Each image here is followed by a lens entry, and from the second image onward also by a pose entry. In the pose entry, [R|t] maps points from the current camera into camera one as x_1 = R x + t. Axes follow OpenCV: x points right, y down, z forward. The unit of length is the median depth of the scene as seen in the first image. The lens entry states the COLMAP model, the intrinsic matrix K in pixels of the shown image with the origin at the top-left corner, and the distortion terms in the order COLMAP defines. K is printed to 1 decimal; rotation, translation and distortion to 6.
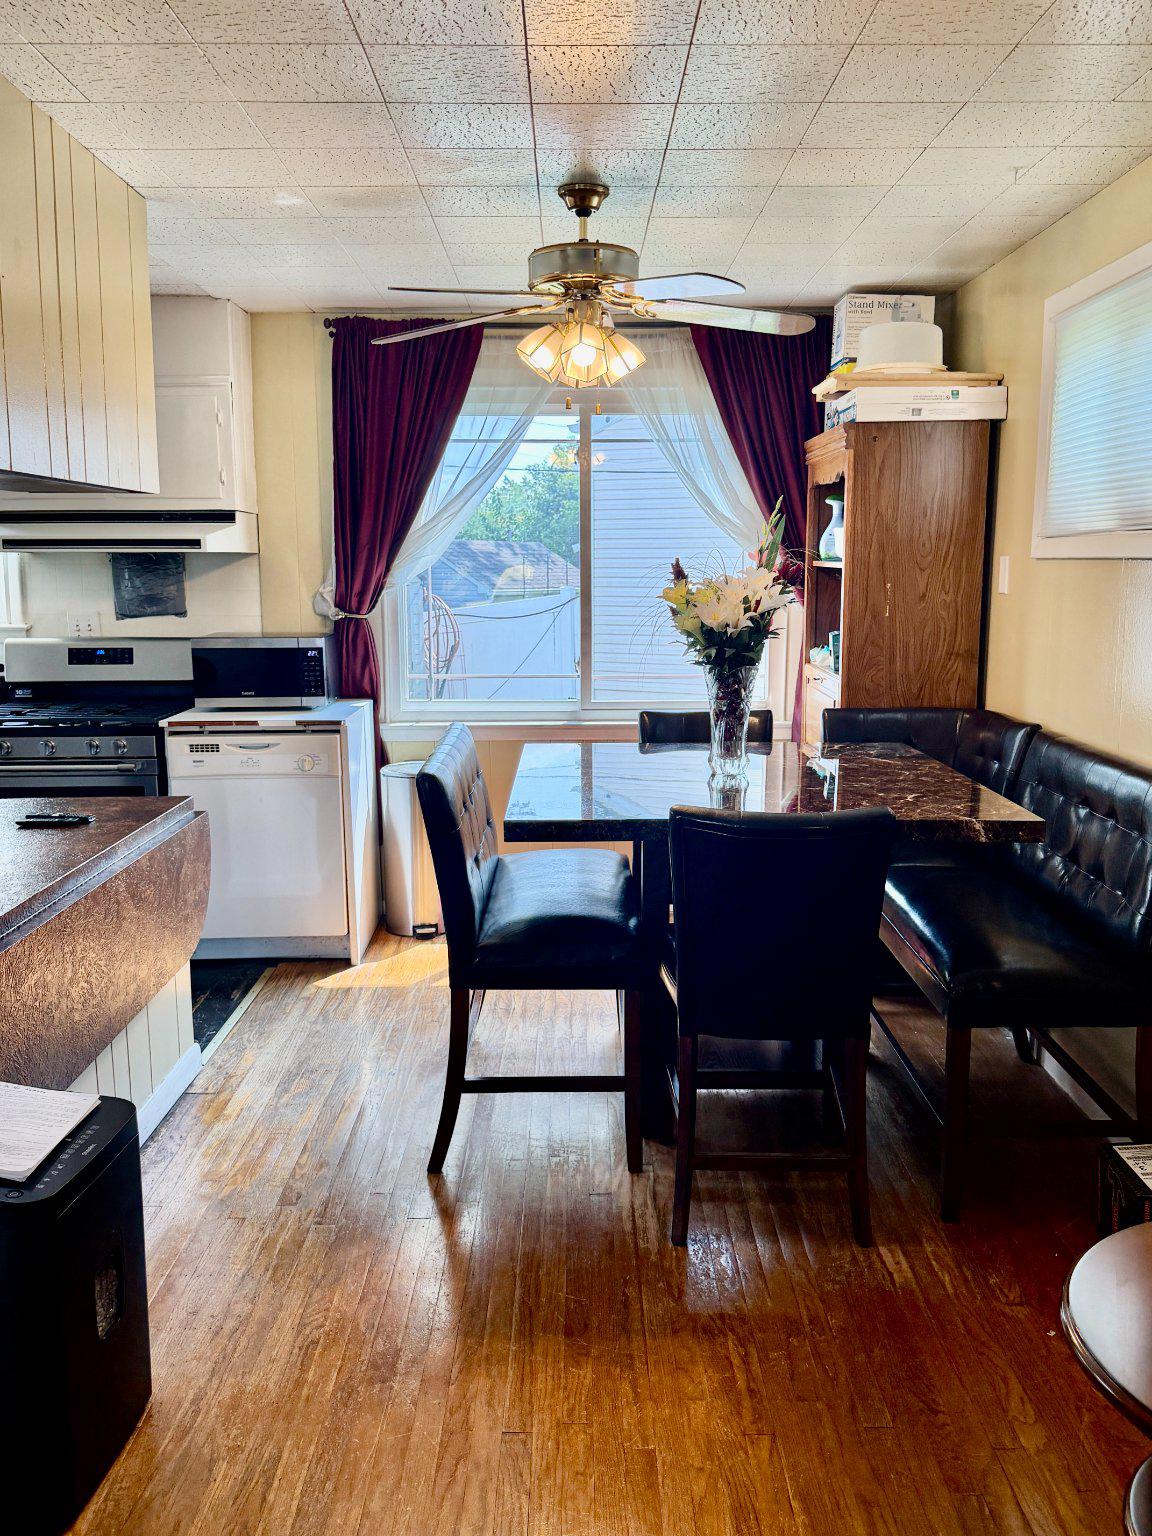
lens RADIAL K [[1257.9, 0, 576.0], [0, 1257.9, 768.0], [0, 0, 1]] dist [0.148282, -0.281872]
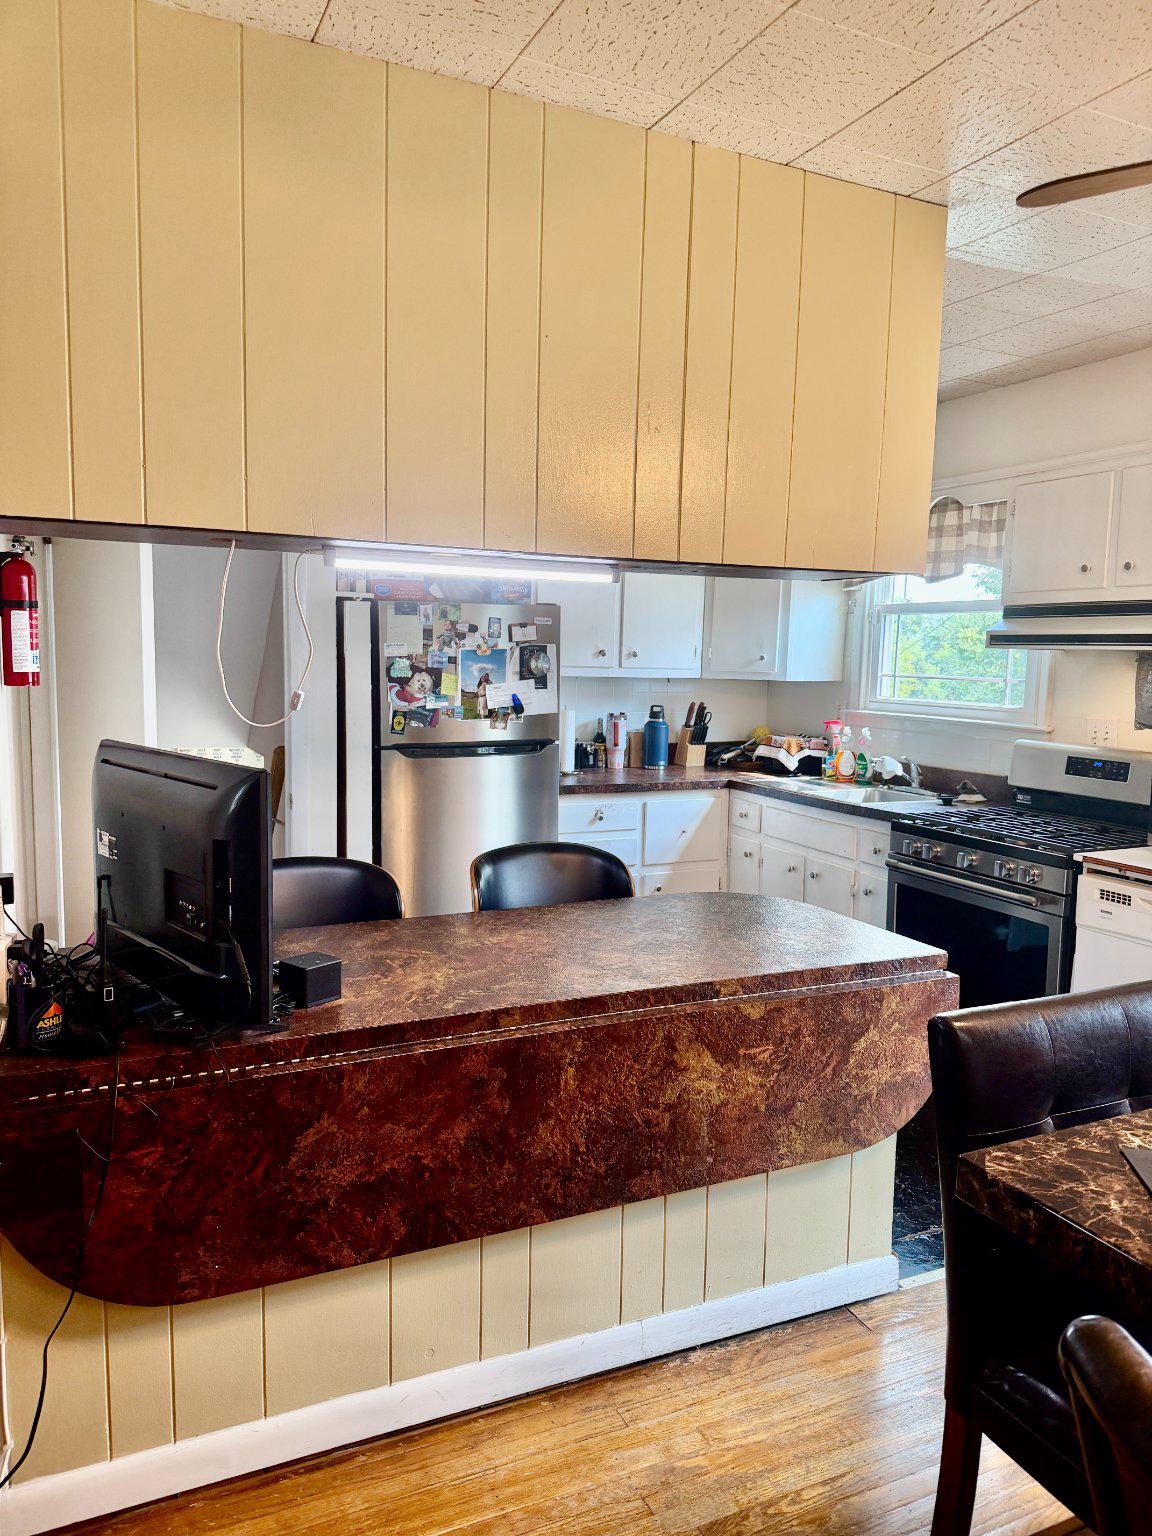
lens RADIAL K [[1088.4, 0, 576.0], [0, 1088.4, 768.0], [0, 0, 1]] dist [-0.000360, -0.000787]
pose [[0.414015, 0.110851, -0.903495, 0.220642], [-0.167903, 0.984826, 0.043890, -0.089499], [0.894651, 0.133528, 0.426345, 0.537732]]
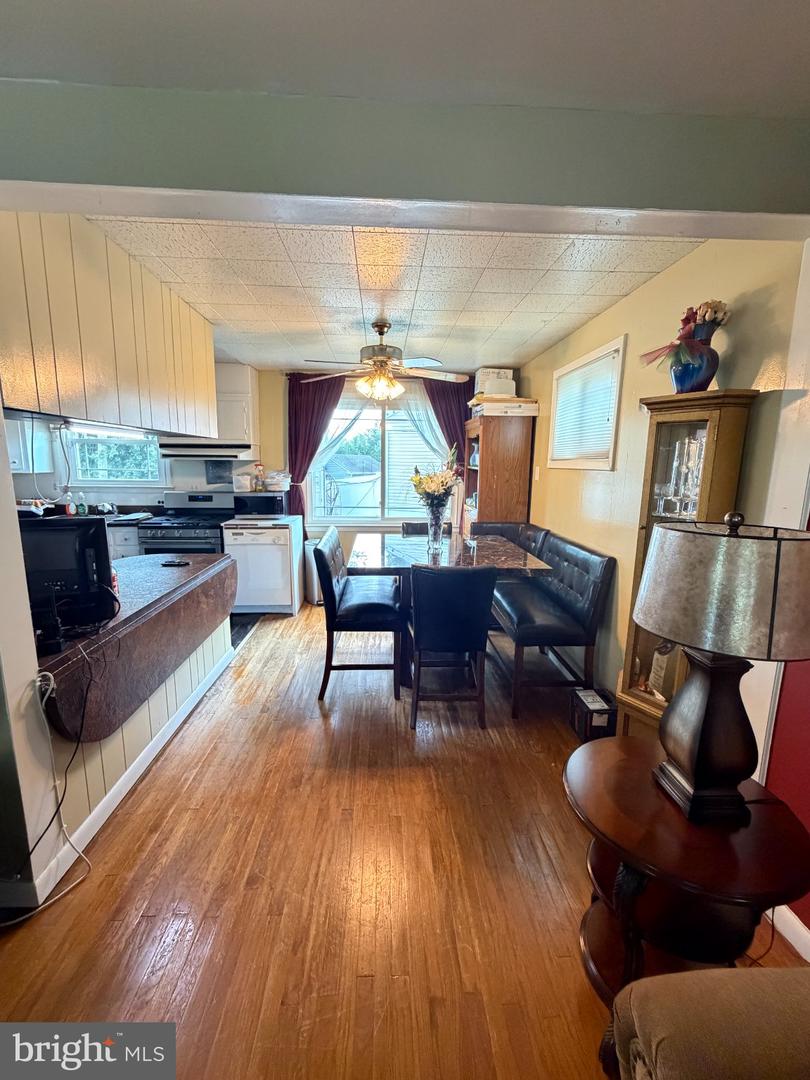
lens RADIAL K [[448.4, 0, 397.9], [0, 448.4, 542.3], [0, 0, 1]] dist [-0.000044, 0.000034]
pose [[0.999405, 0.010219, 0.032930, 0.013519], [-0.010723, 0.999827, 0.015194, -0.021270], [-0.032769, -0.015538, 0.999342, 0.073991]]
